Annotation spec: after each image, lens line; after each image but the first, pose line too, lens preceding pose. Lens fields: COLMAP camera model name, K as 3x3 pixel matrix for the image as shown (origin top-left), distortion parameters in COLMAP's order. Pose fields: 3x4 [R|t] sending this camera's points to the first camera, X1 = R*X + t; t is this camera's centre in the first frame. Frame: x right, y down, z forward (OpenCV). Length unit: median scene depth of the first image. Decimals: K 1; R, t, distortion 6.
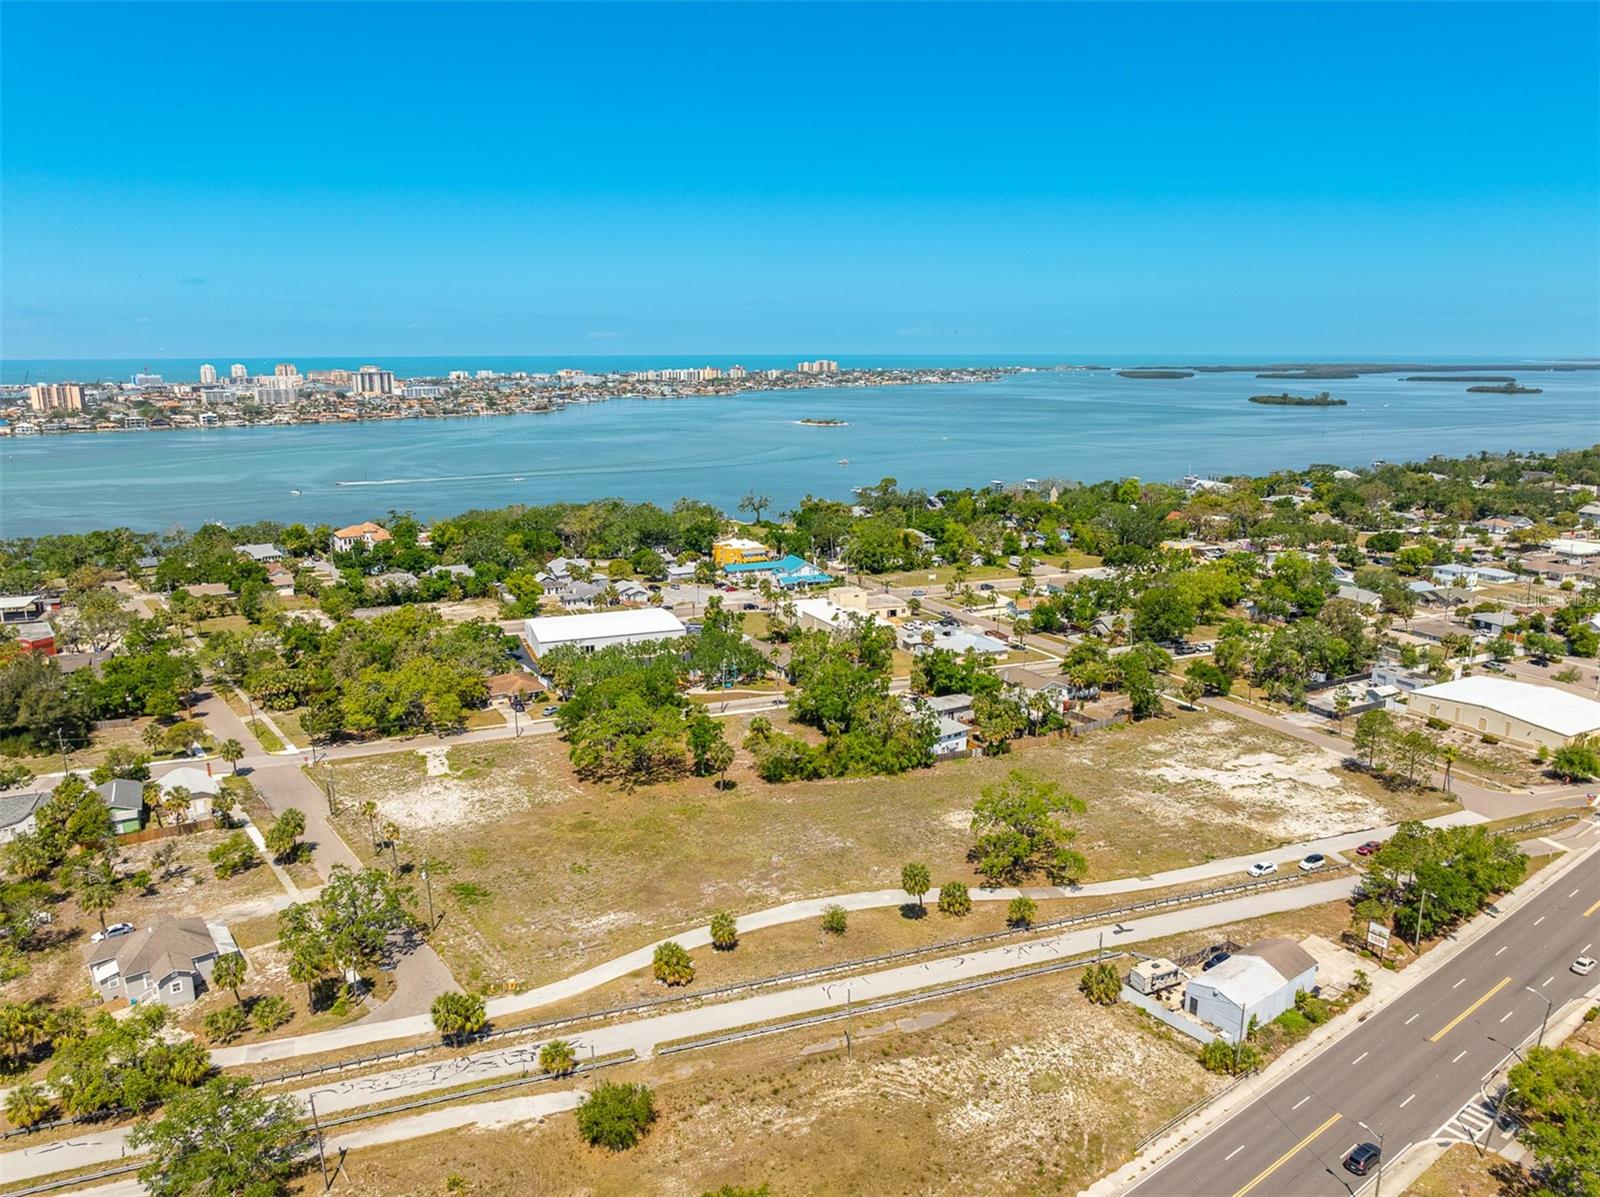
lens RADIAL K [[1122.3, 0, 799.1], [0, 1122.3, 599.8], [0, 0, 1]] dist [-0.029996, 0.013486]
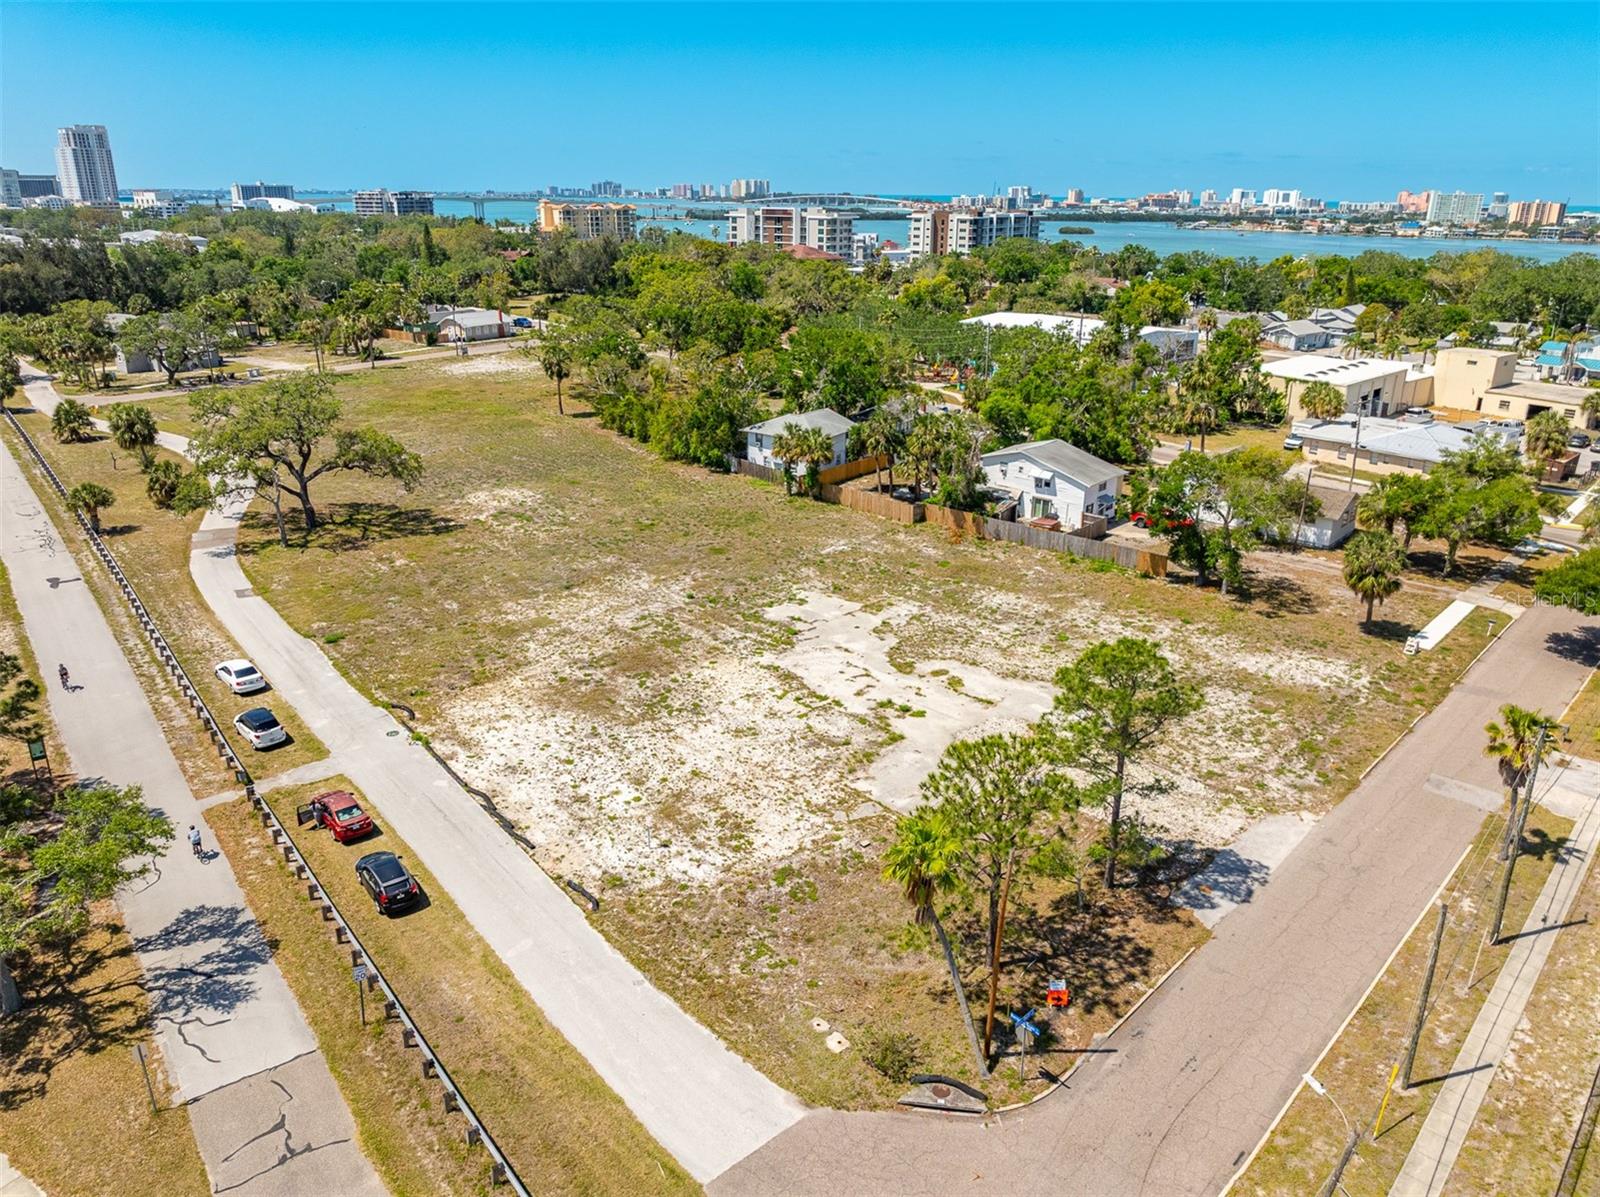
lens RADIAL K [[1123.1, 0, 798.3], [0, 1123.1, 602.3], [0, 0, 1]] dist [-0.034534, 0.024047]
pose [[0.316658, 0.332248, -0.888448, 0.684607], [-0.216031, 0.937293, 0.273517, 0.042249], [0.923612, 0.105321, 0.368577, 0.832303]]
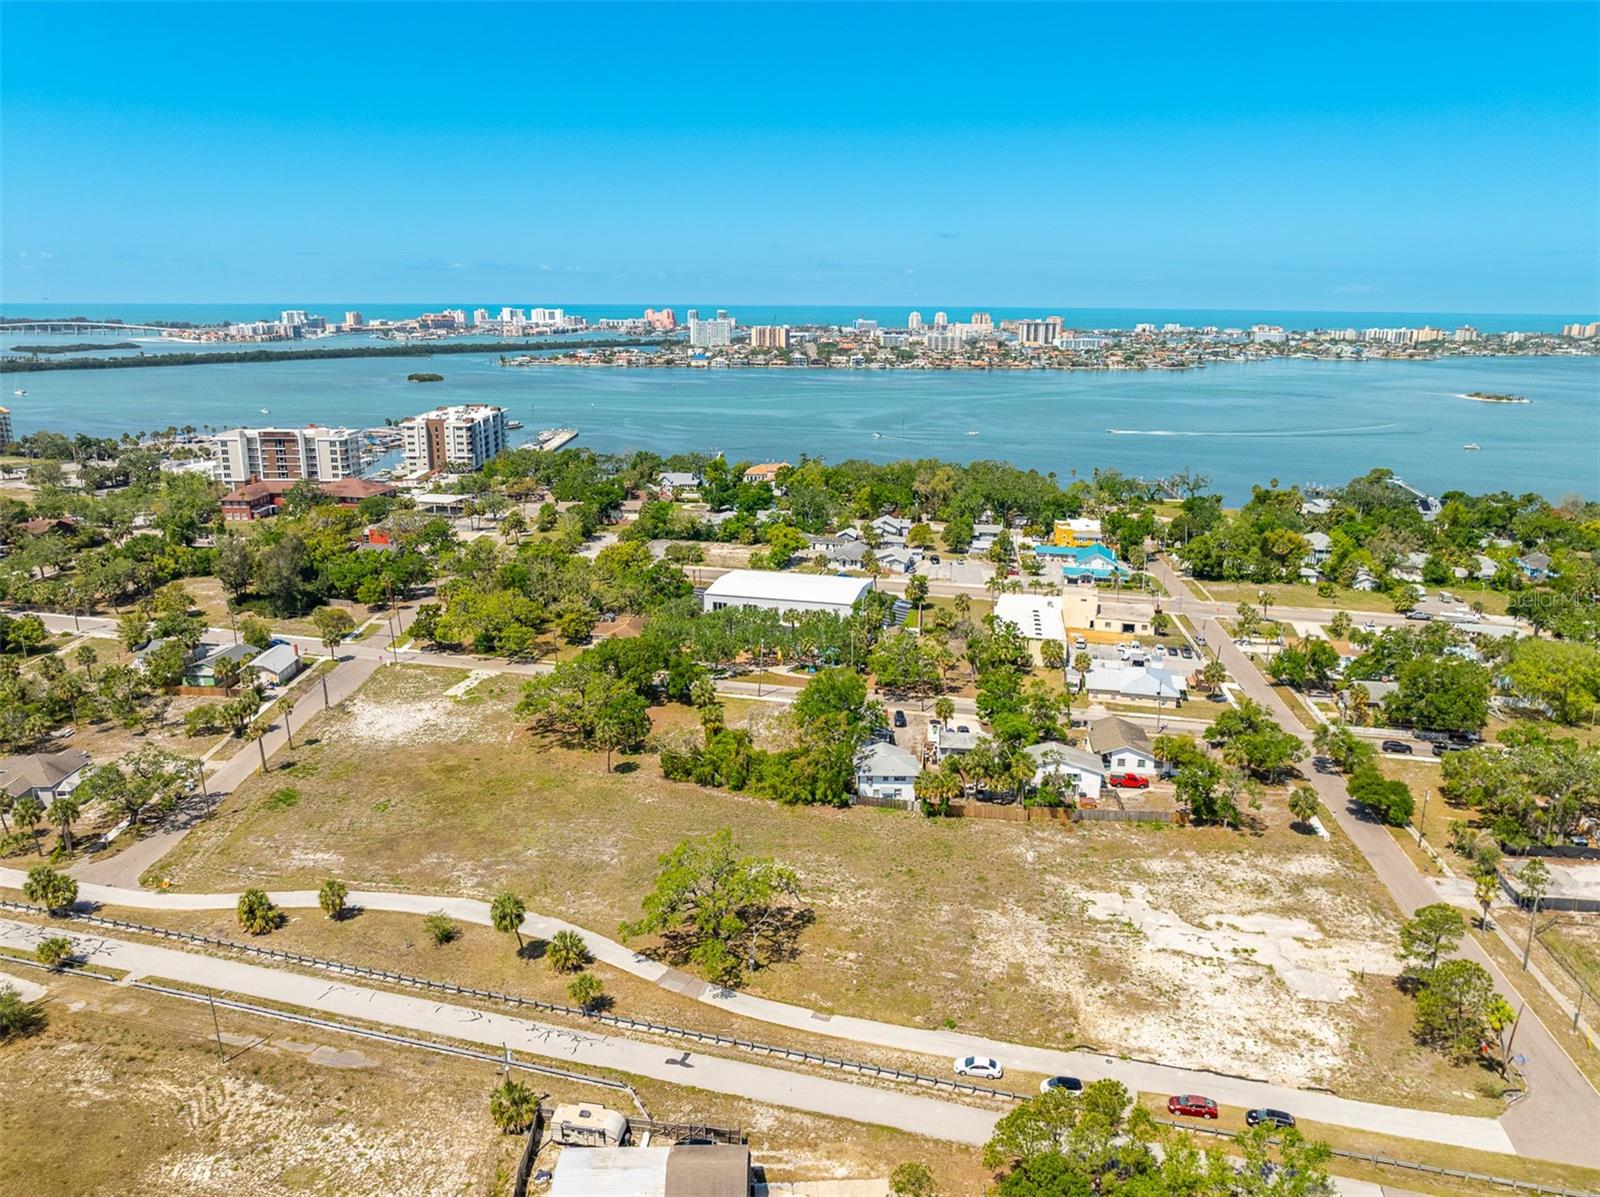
lens RADIAL K [[1125.1, 0, 798.8], [0, 1125.1, 595.8], [0, 0, 1]] dist [-0.037555, 0.026917]
pose [[0.814452, 0.155180, -0.559094, 0.533549], [-0.134706, 0.987815, 0.077943, -0.066434], [0.564377, 0.011832, 0.825432, 0.295301]]
